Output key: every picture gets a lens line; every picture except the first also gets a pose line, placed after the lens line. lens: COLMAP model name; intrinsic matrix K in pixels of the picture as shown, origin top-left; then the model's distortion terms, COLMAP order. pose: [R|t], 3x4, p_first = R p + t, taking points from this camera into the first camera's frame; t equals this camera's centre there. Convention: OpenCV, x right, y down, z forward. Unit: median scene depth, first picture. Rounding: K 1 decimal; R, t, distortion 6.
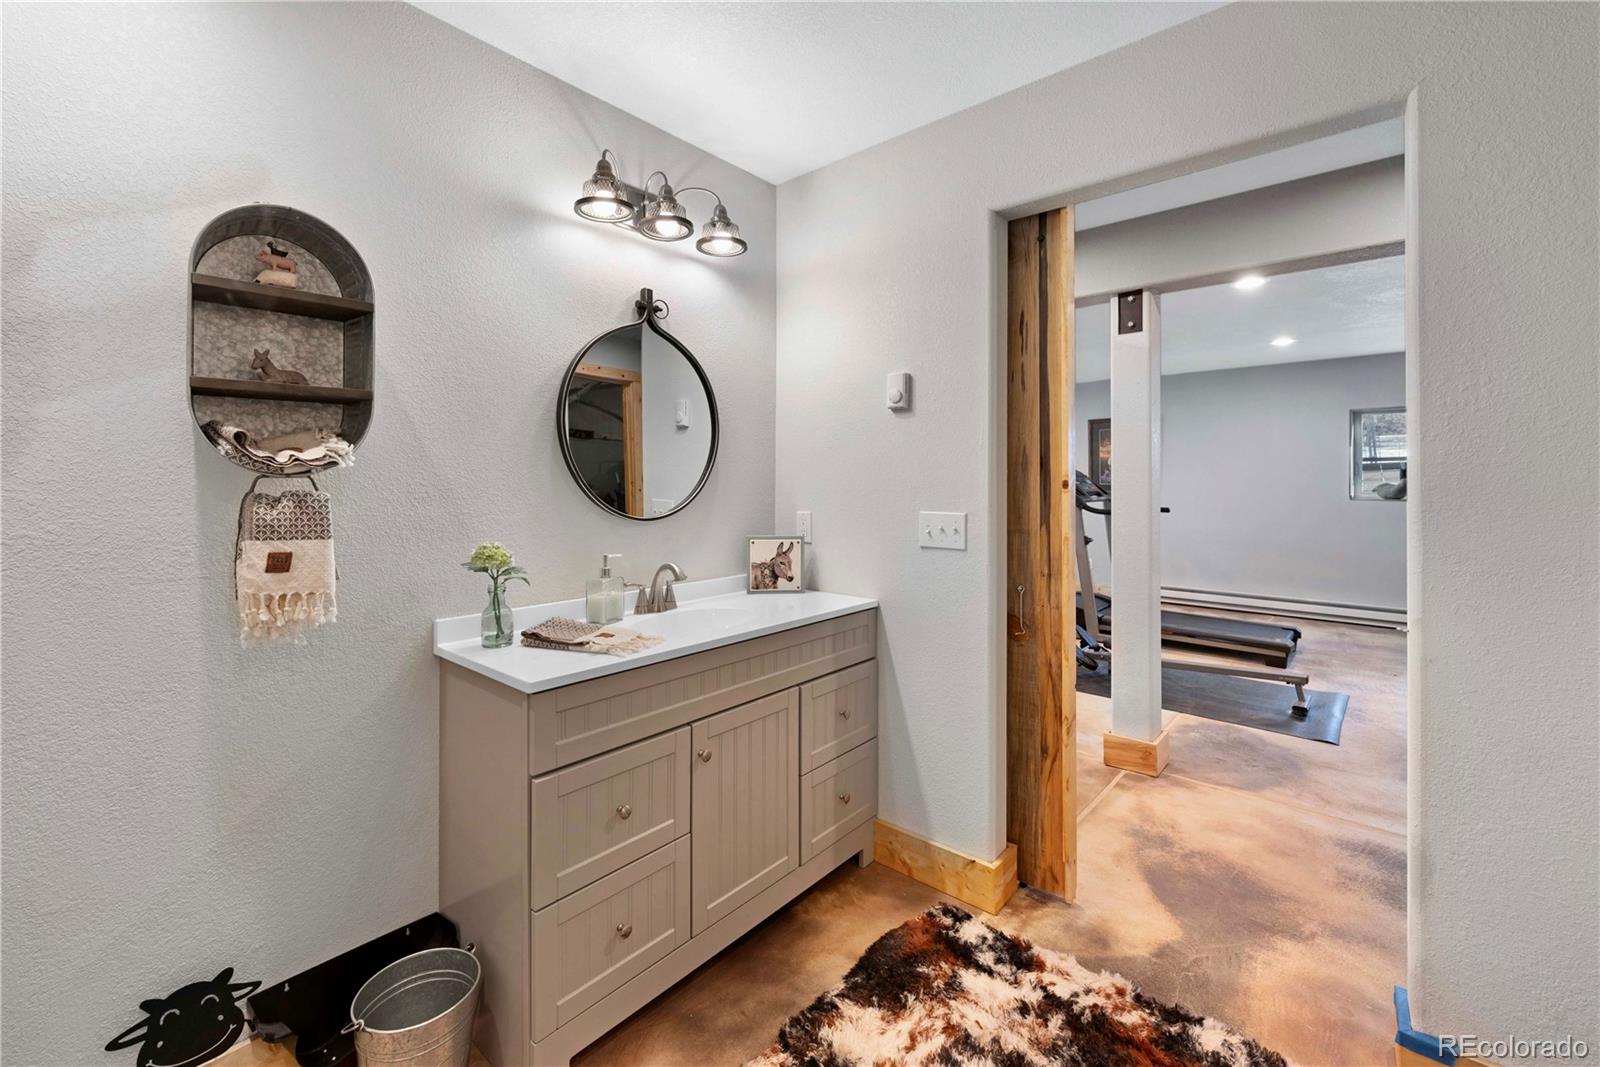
lens RADIAL K [[642.1, 0, 822.8], [0, 642.1, 481.4], [0, 0, 1]] dist [0.000096, -0.000501]
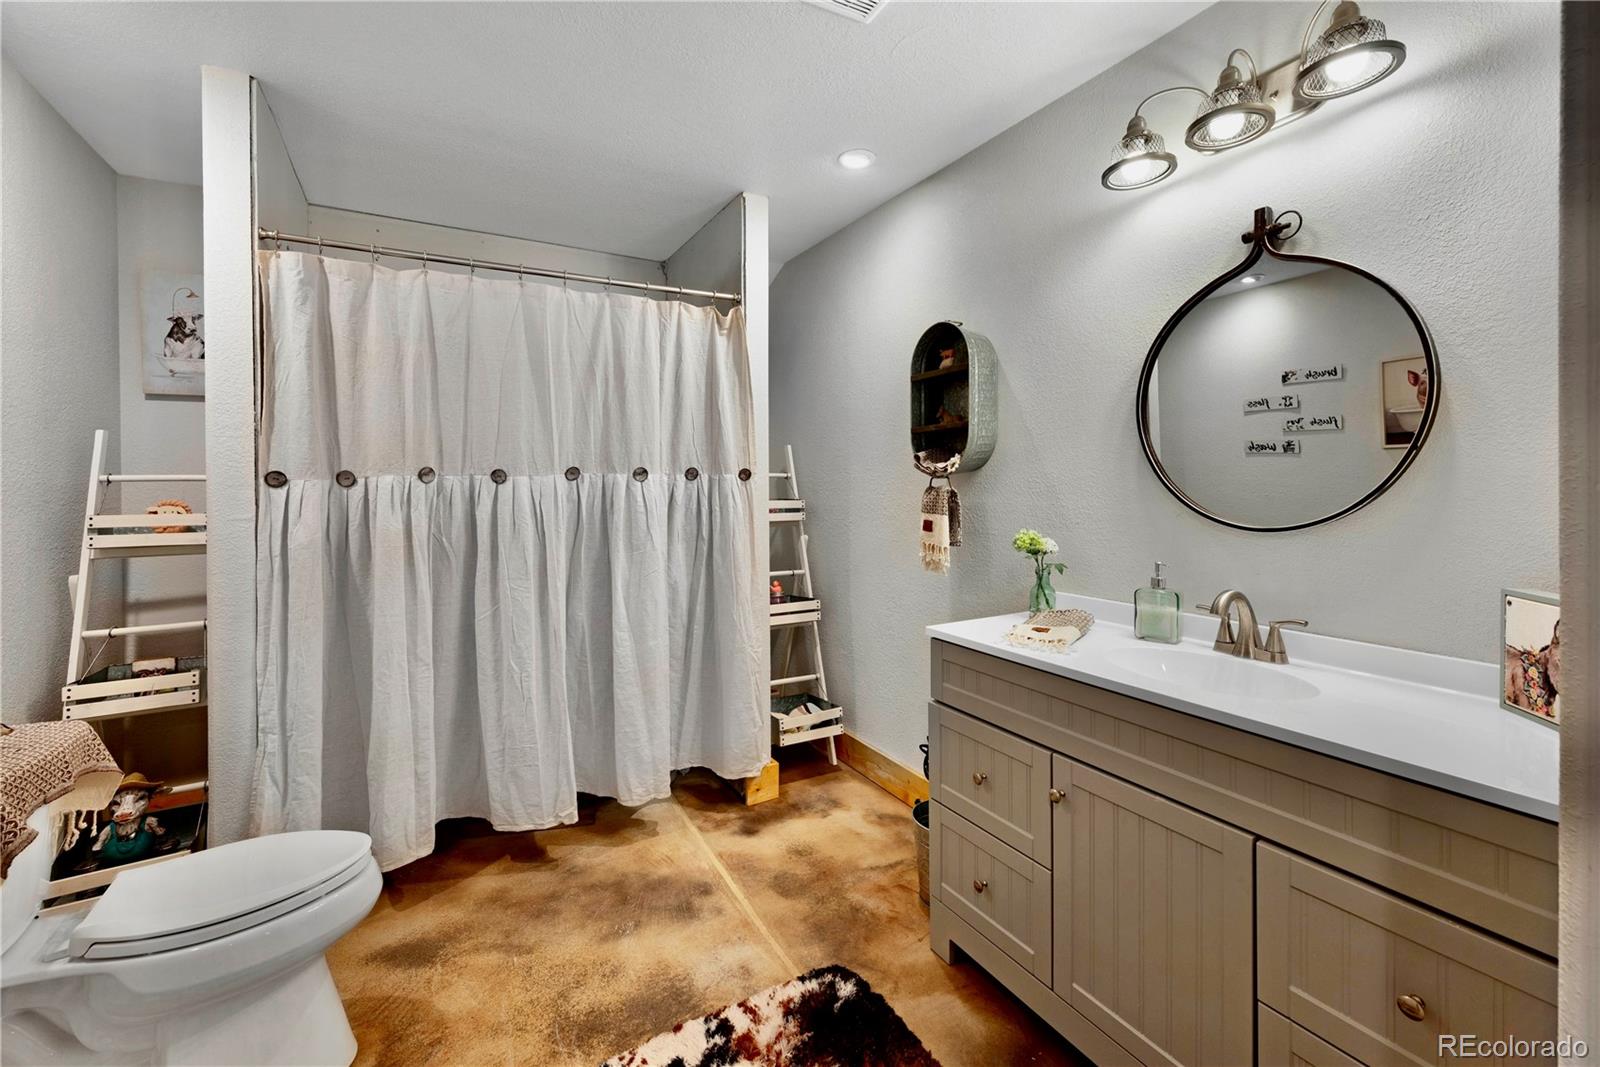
lens RADIAL K [[642.1, 0, 792.8], [0, 642.1, 489.4], [0, 0, 1]] dist [0.000096, -0.000501]
pose [[-0.343210, 0.007752, -0.939227, 0.627761], [0.005774, 0.999964, 0.006143, 0.007304], [0.939241, -0.003315, -0.343242, 0.813891]]
